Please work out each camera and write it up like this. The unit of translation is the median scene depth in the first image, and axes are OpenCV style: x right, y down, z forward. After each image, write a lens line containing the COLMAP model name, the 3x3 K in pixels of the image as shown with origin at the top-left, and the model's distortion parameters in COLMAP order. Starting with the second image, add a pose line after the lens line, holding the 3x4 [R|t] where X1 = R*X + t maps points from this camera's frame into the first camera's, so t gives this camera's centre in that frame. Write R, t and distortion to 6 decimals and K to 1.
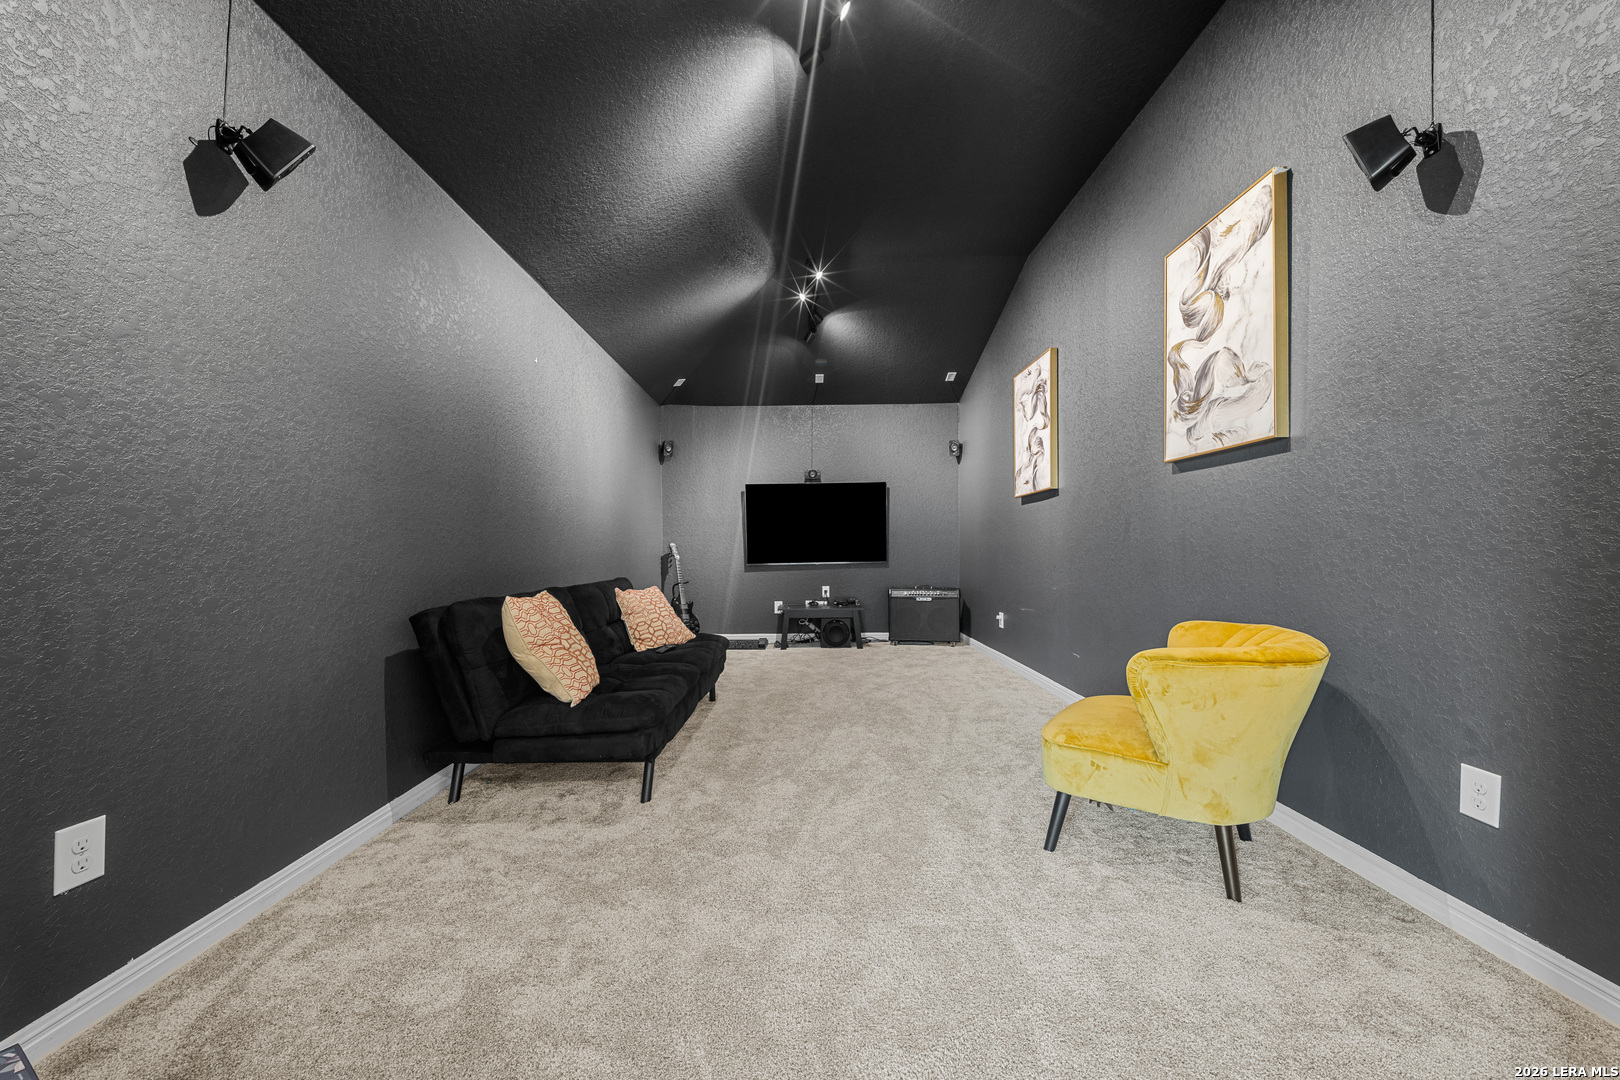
lens RADIAL K [[564.0, 0, 808.5], [0, 564.0, 553.5], [0, 0, 1]] dist [0.001874, -0.003704]
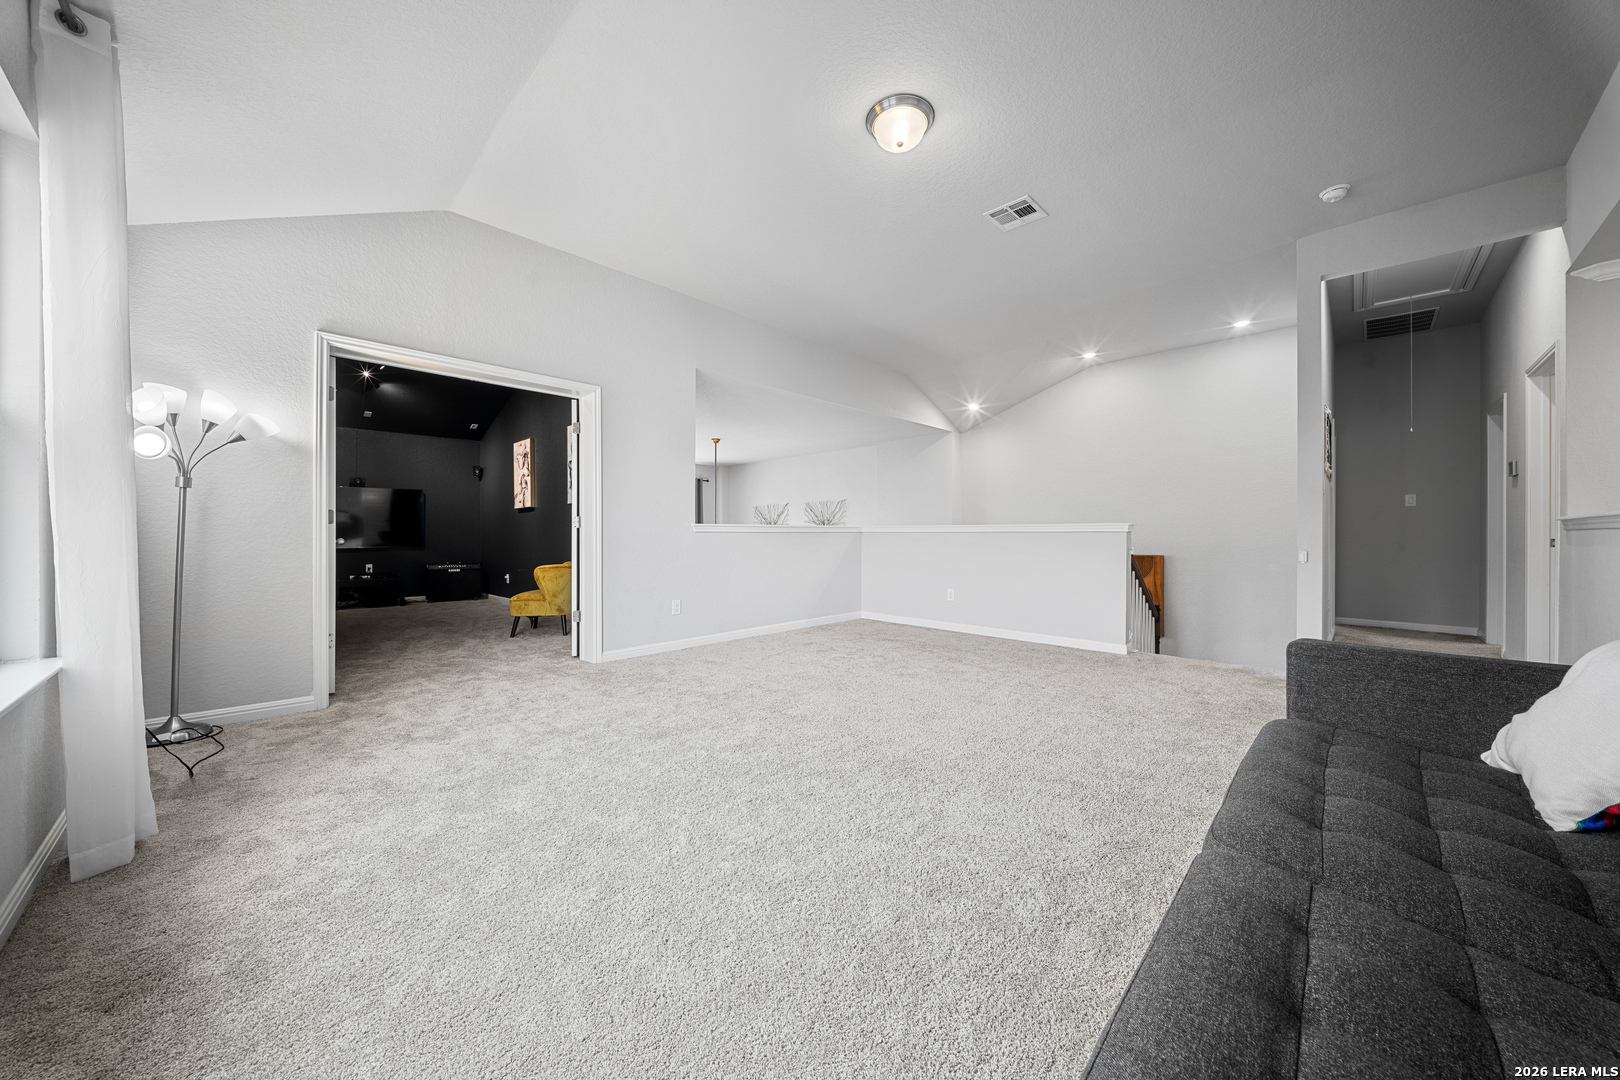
lens RADIAL K [[564.0, 0, 809.2], [0, 564.0, 546.8], [0, 0, 1]] dist [0.001874, -0.003704]
pose [[0.708205, -0.009758, 0.705939, -0.251397], [0.000290, 0.999908, 0.013531, -0.000659], [-0.706007, -0.009379, 0.708143, -0.979606]]
